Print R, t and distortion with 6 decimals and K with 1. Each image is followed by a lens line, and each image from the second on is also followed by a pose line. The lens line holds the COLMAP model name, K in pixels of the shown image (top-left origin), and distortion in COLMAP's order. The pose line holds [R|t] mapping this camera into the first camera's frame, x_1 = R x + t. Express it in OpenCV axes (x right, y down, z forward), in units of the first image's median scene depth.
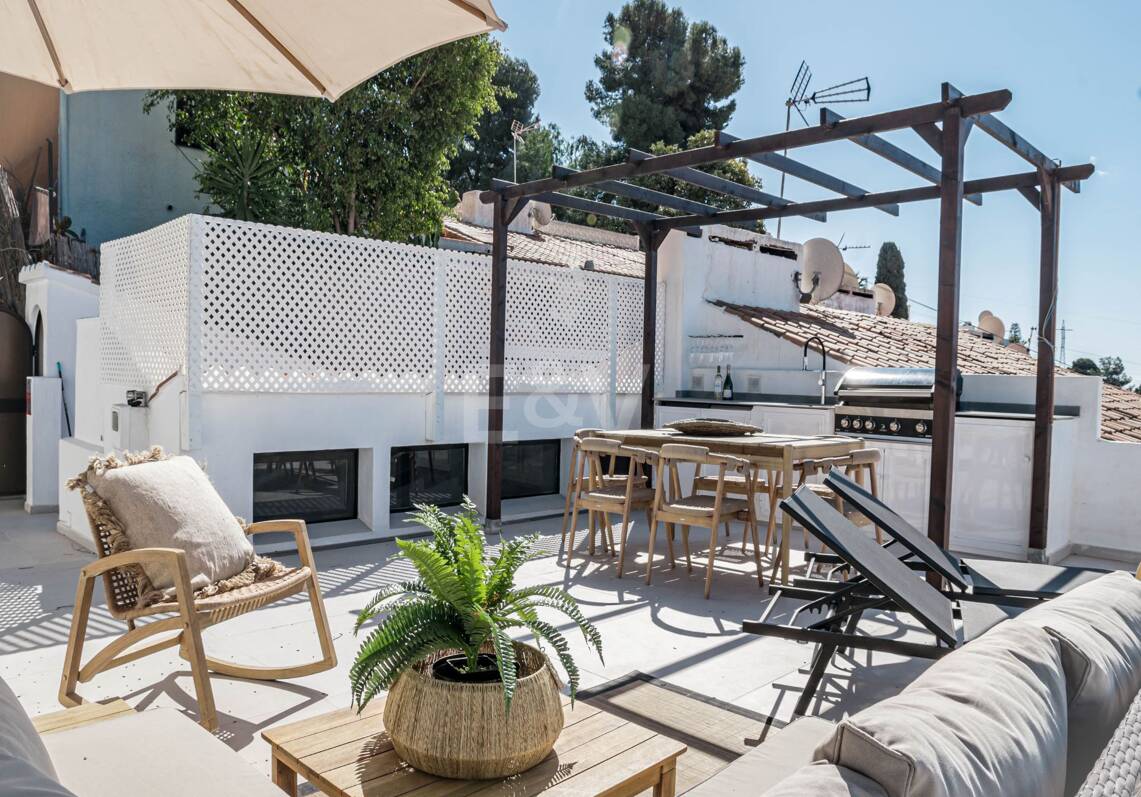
lens RADIAL K [[824.7, 0, 570.5], [0, 824.7, 398.5], [0, 0, 1]] dist [-0.004193, -0.001368]
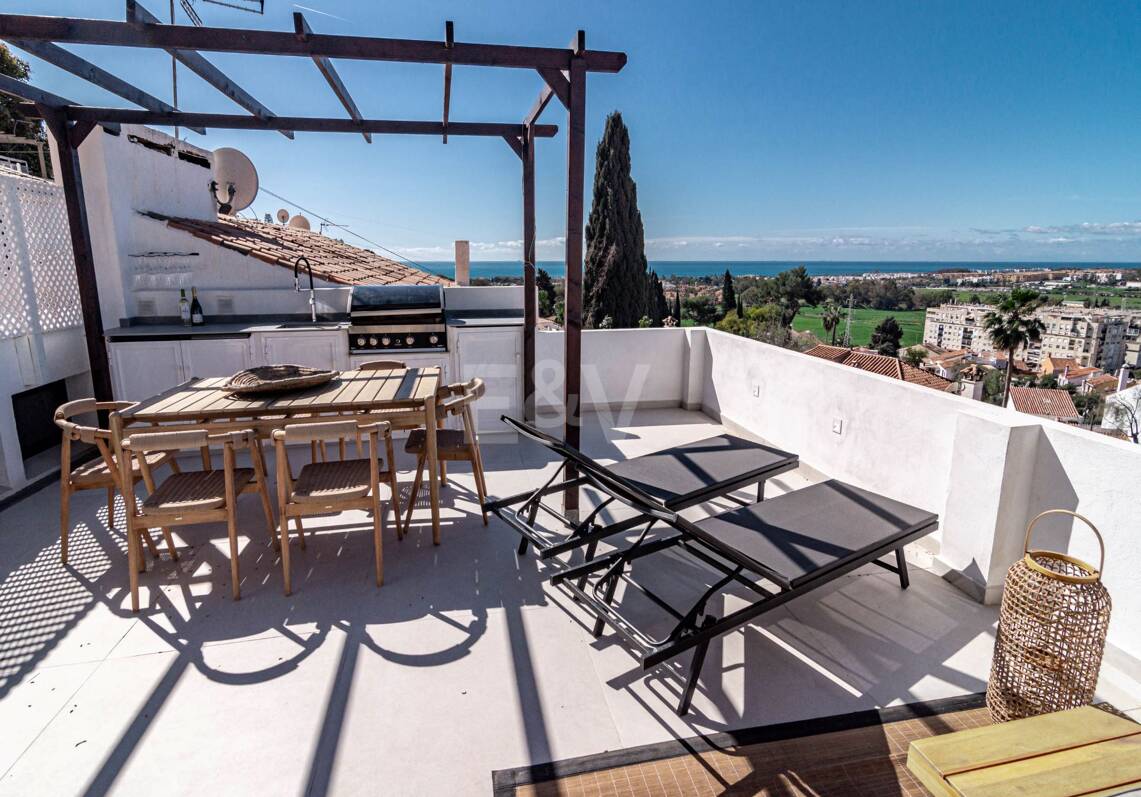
lens RADIAL K [[585.7, 0, 554.8], [0, 585.7, 368.7], [0, 0, 1]] dist [-0.006096, -0.000465]
pose [[0.584509, -0.184602, 0.790109, -0.104735], [0.048806, 0.980011, 0.192865, -0.057498], [-0.809918, -0.074169, 0.581834, 0.285998]]
